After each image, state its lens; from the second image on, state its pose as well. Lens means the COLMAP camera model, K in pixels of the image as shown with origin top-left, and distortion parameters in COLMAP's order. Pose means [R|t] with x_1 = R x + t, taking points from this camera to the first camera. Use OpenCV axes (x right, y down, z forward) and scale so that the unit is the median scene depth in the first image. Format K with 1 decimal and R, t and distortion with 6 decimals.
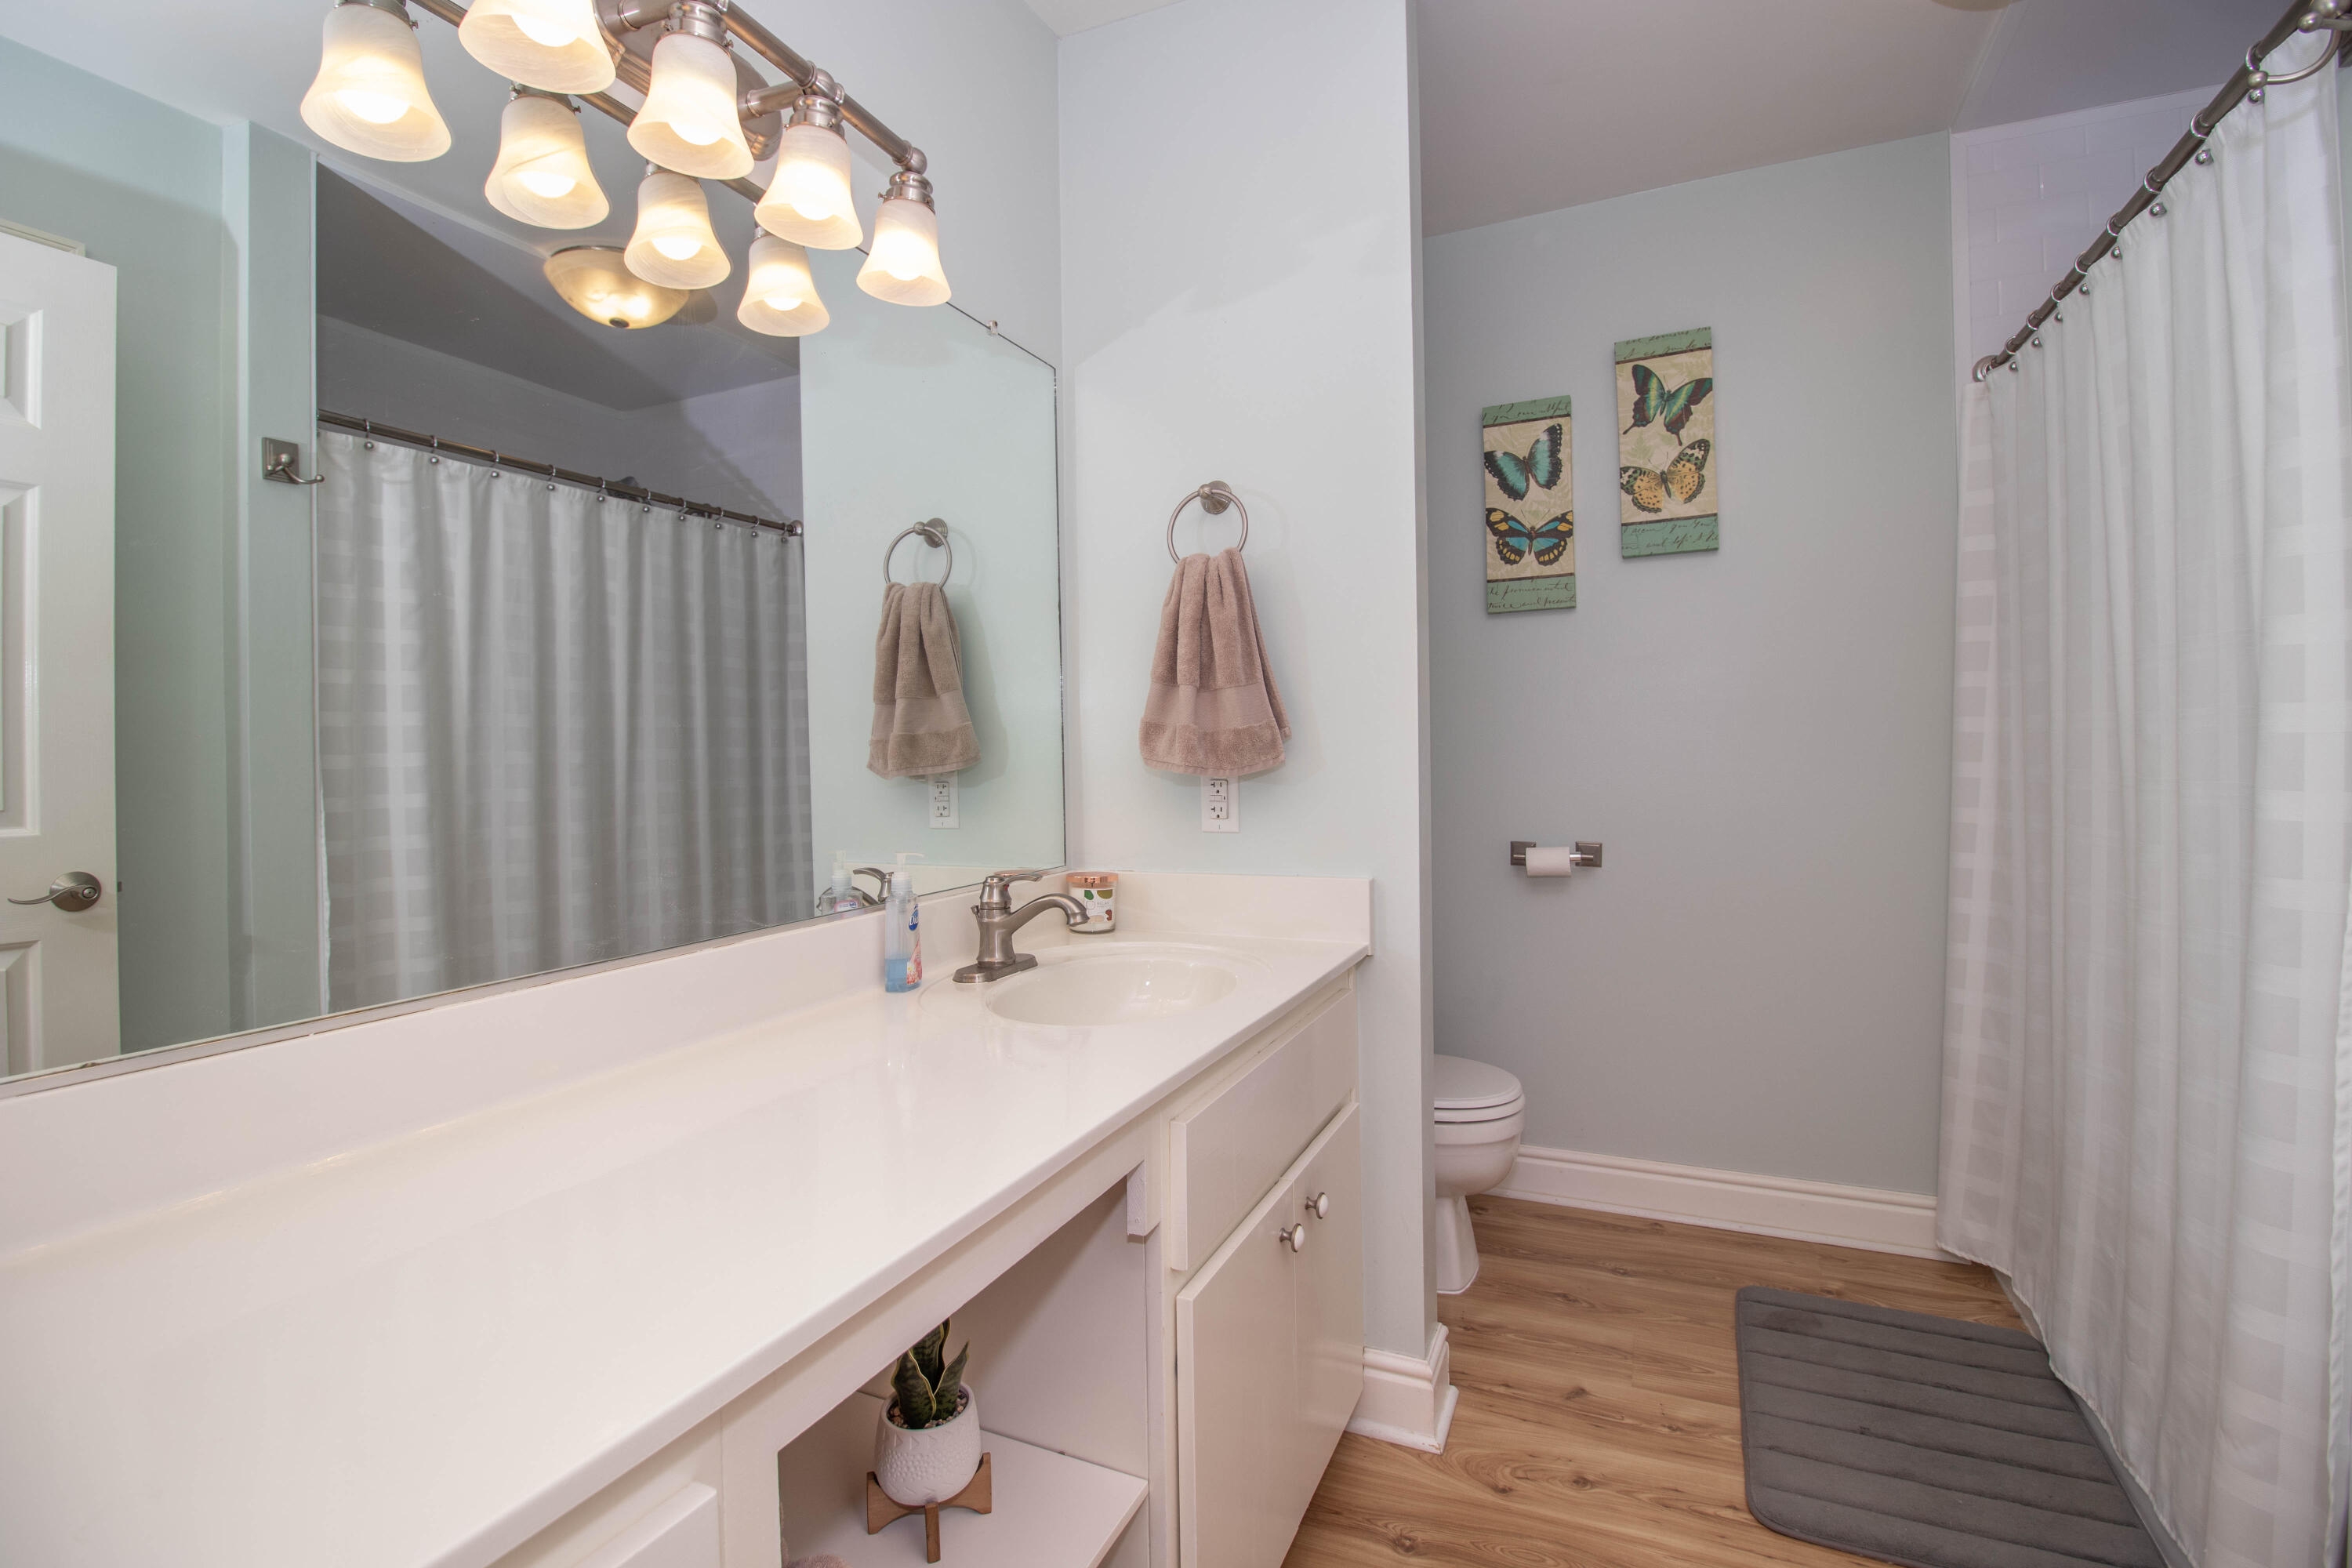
lens RADIAL K [[1099.6, 0, 1172.1], [0, 1099.6, 764.1], [0, 0, 1]] dist [-0.004727, -0.009956]
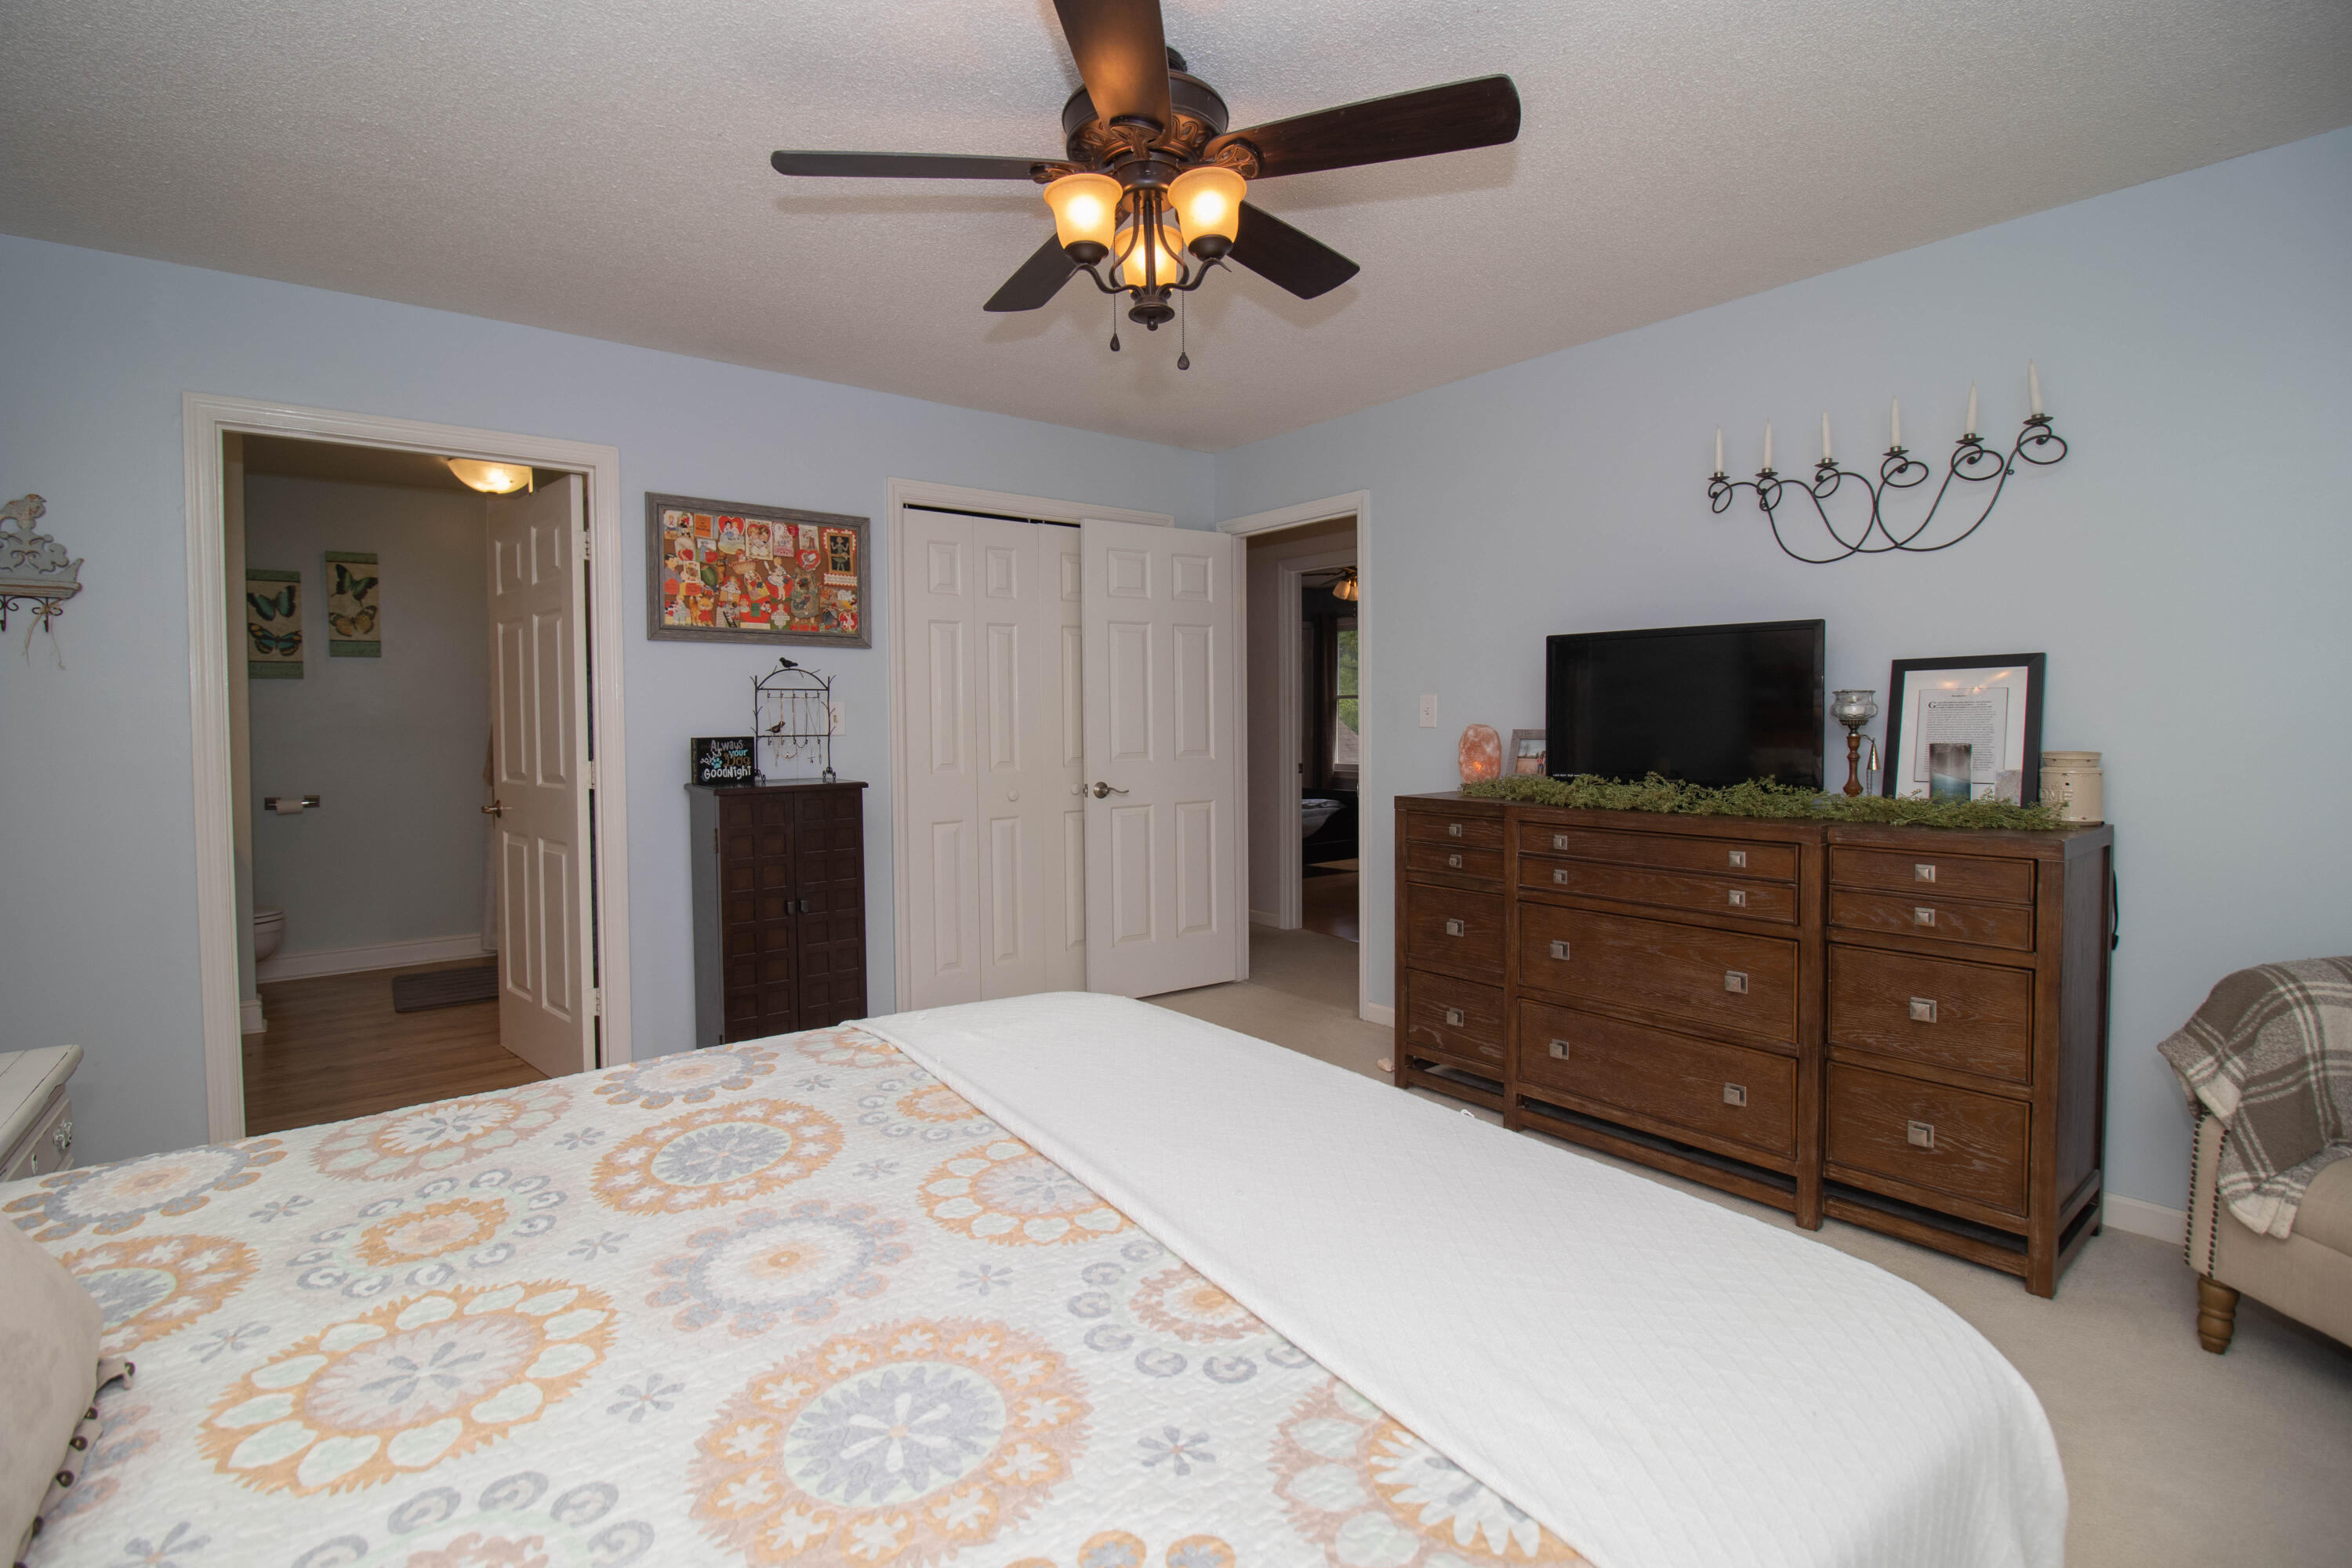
lens RADIAL K [[1099.6, 0, 1175.4], [0, 1099.6, 764.0], [0, 0, 1]] dist [-0.004727, -0.009956]
pose [[0.460890, -0.018249, 0.887269, -0.682164], [-0.003729, 0.999740, 0.022499, -0.037310], [-0.887449, -0.013678, 0.460702, -1.355322]]
